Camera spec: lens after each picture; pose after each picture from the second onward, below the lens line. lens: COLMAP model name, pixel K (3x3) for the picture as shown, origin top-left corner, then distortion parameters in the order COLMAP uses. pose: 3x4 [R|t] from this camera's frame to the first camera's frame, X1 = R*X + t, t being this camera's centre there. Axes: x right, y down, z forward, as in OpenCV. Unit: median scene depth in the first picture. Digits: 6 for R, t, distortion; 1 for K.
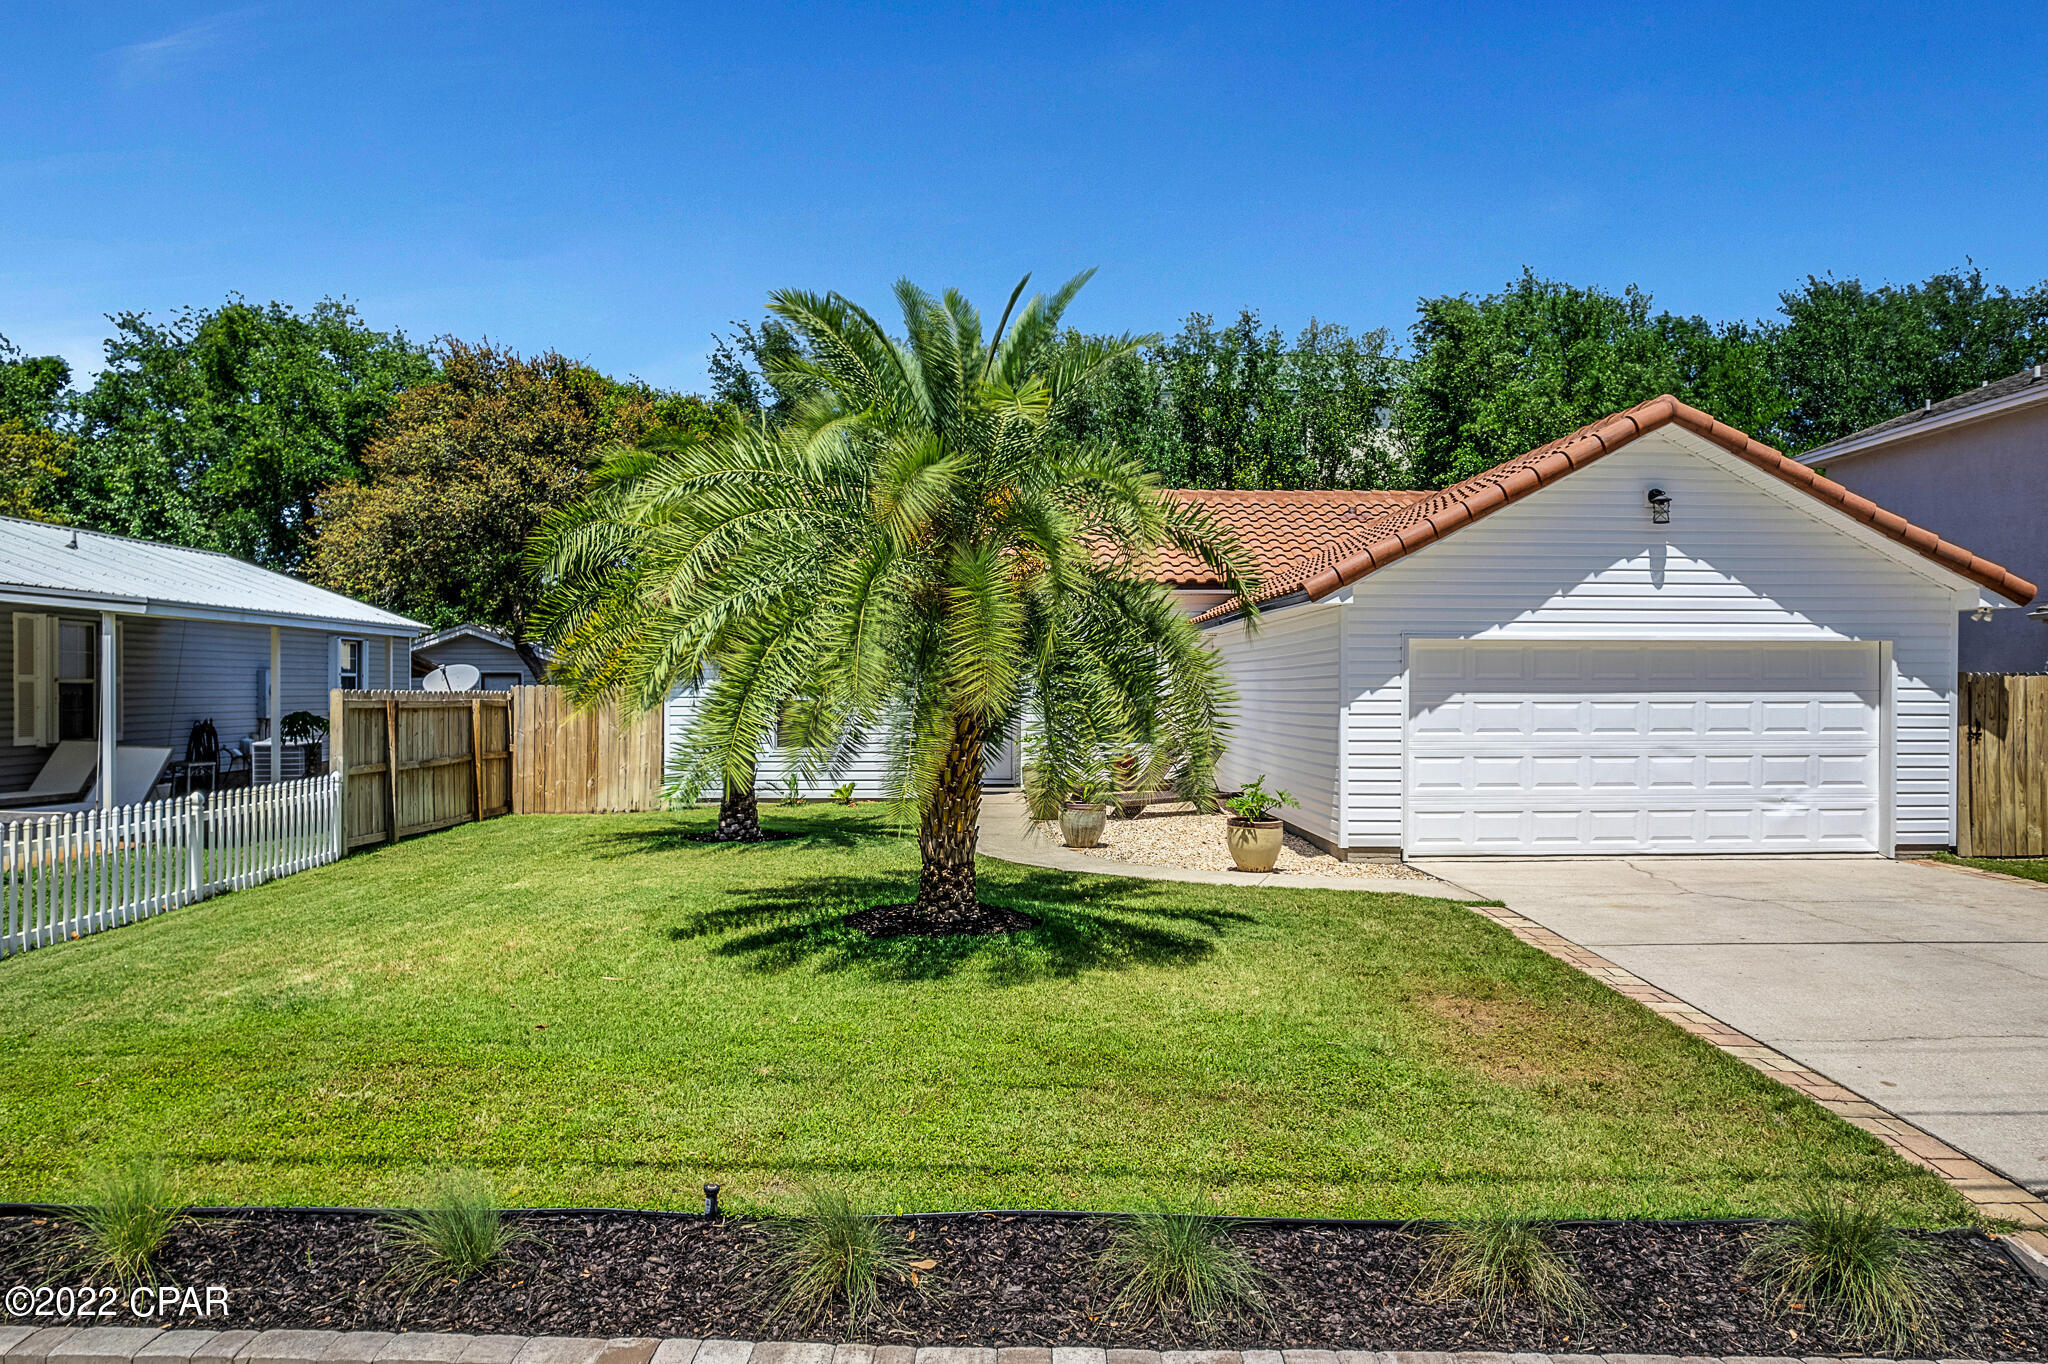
lens RADIAL K [[1365.8, 0, 1072.7], [0, 1365.8, 683.4], [0, 0, 1]] dist [-0.084063, 0.084328]
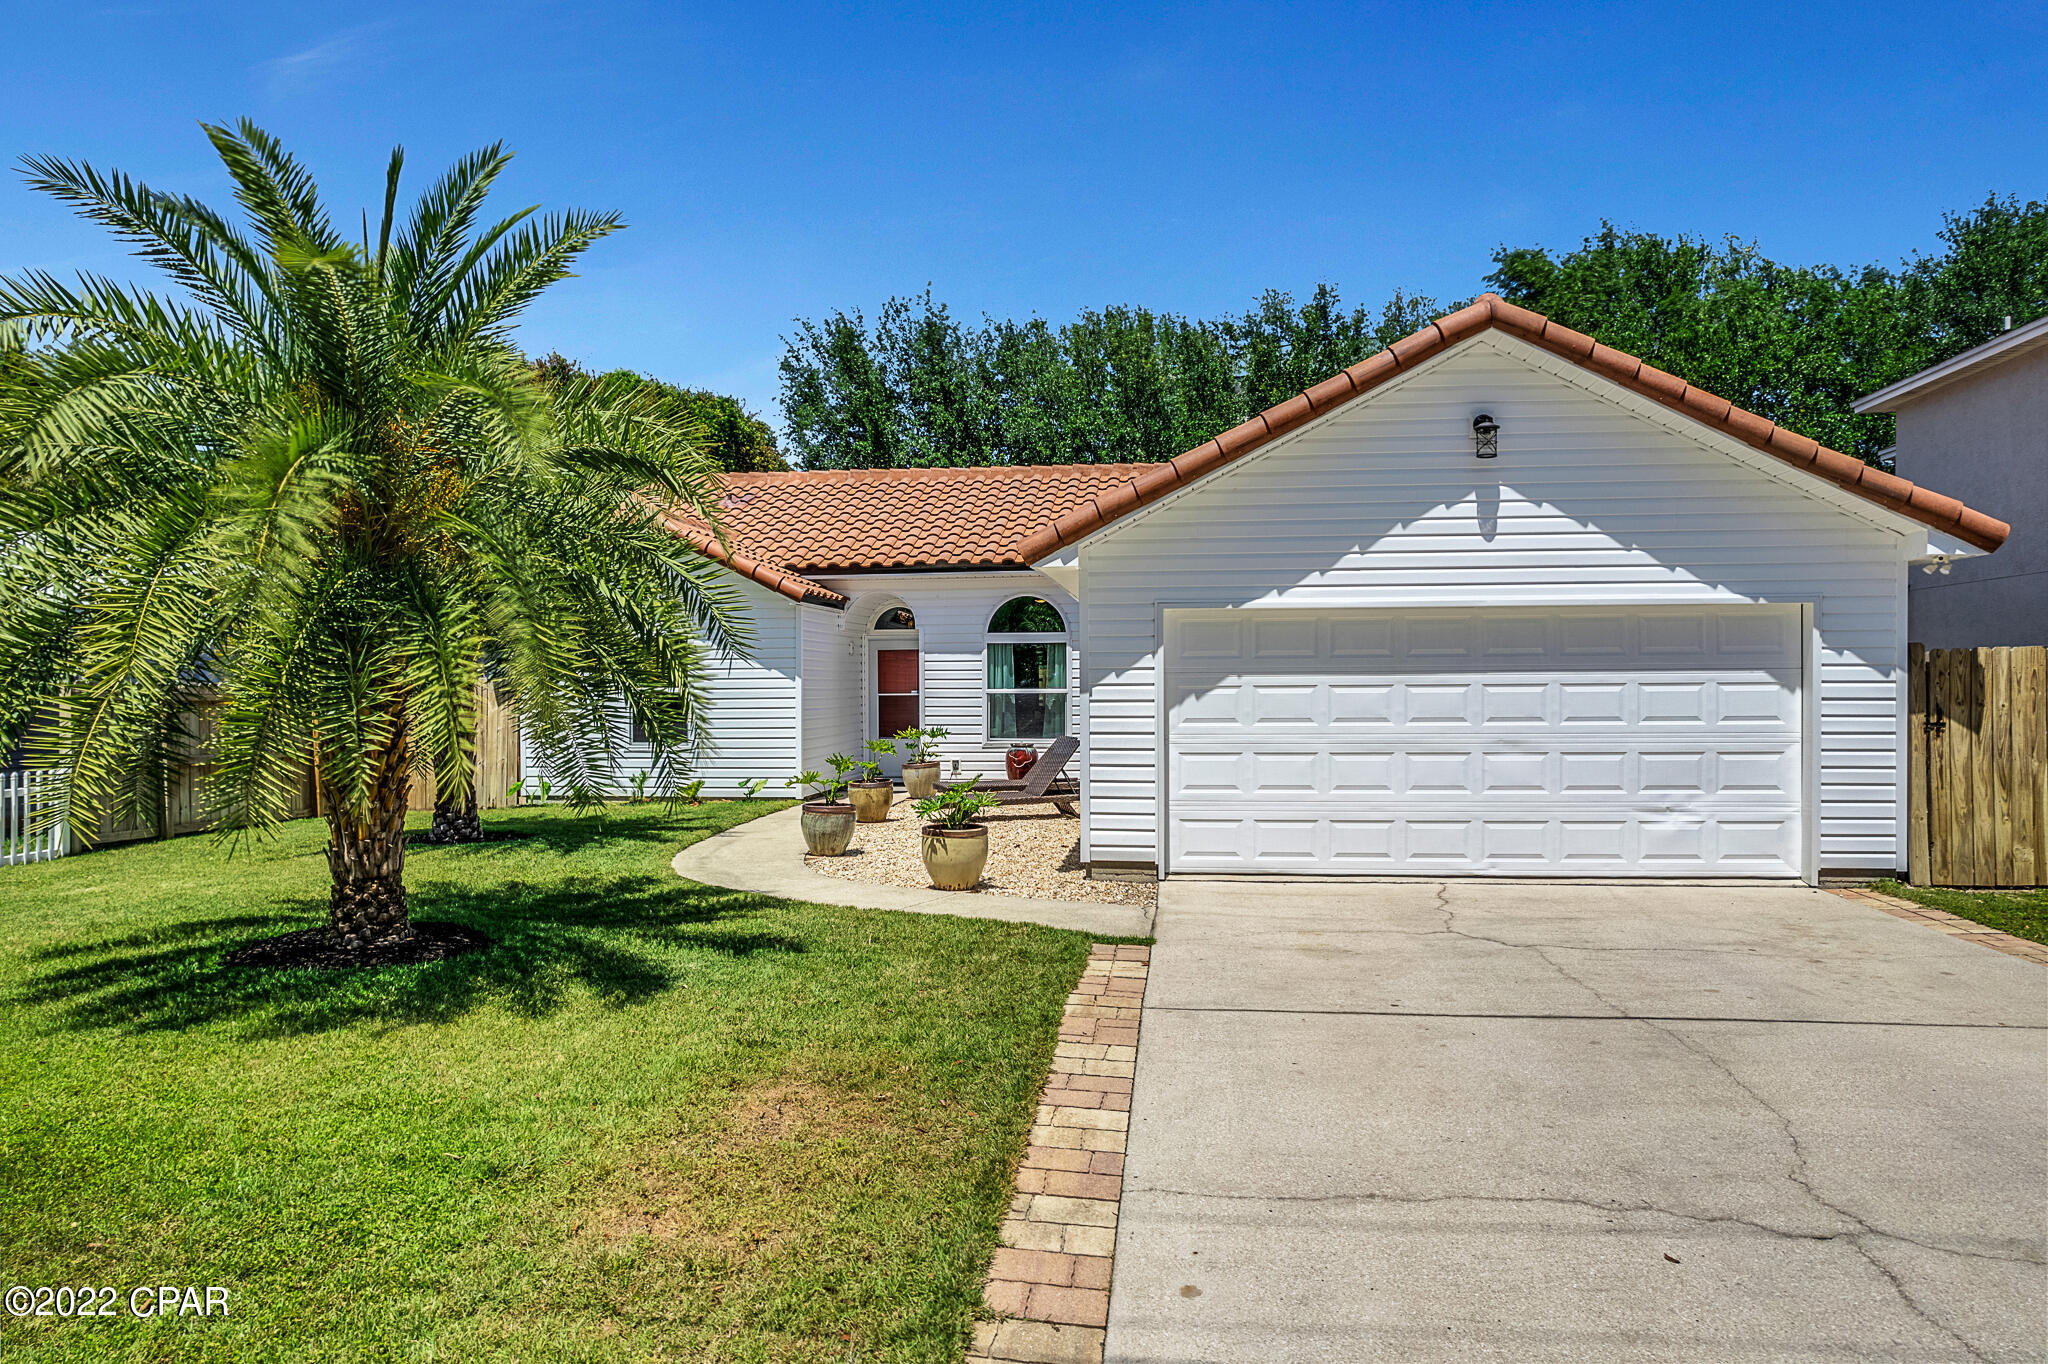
lens RADIAL K [[1333.5, 0, 1046.3], [0, 1333.5, 690.7], [0, 0, 1]] dist [-0.079384, 0.076049]
pose [[0.986705, -0.006018, -0.162408, 0.300029], [0.006927, 0.999963, 0.005031, 0.011757], [0.162372, -0.006089, 0.986711, 0.189471]]
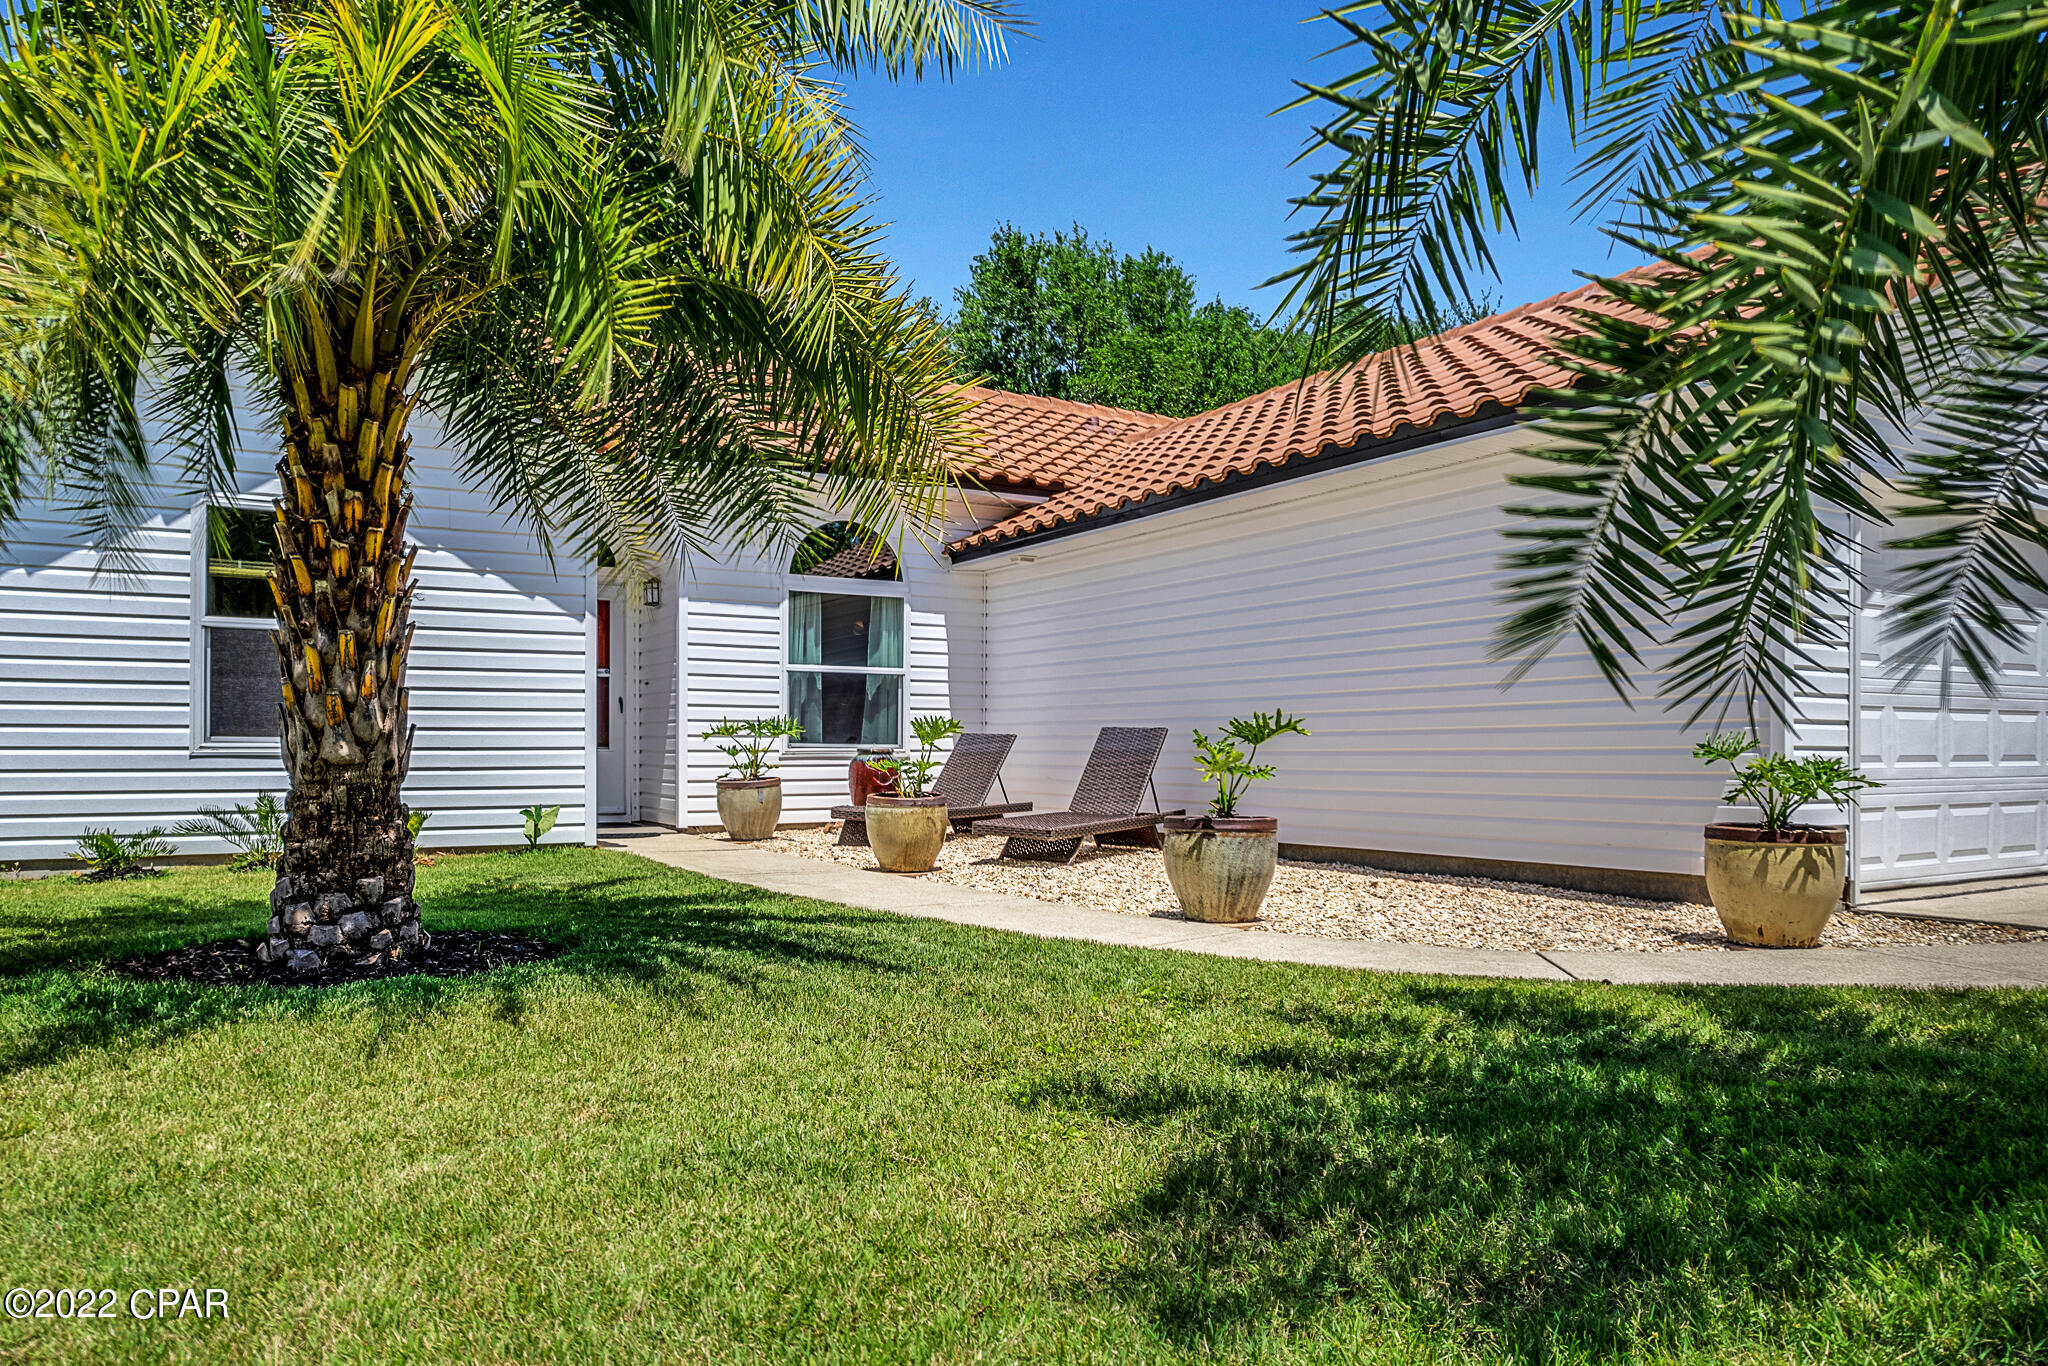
lens RADIAL K [[1387.4, 0, 1024.0], [0, 1387.4, 683.0], [0, 0, 1]] dist [-0.039087, 0.086363]
pose [[0.887845, 0.015933, 0.459867, -0.260122], [0.003900, 0.999104, -0.042146, 0.067620], [-0.460126, 0.039212, 0.886987, 0.663949]]
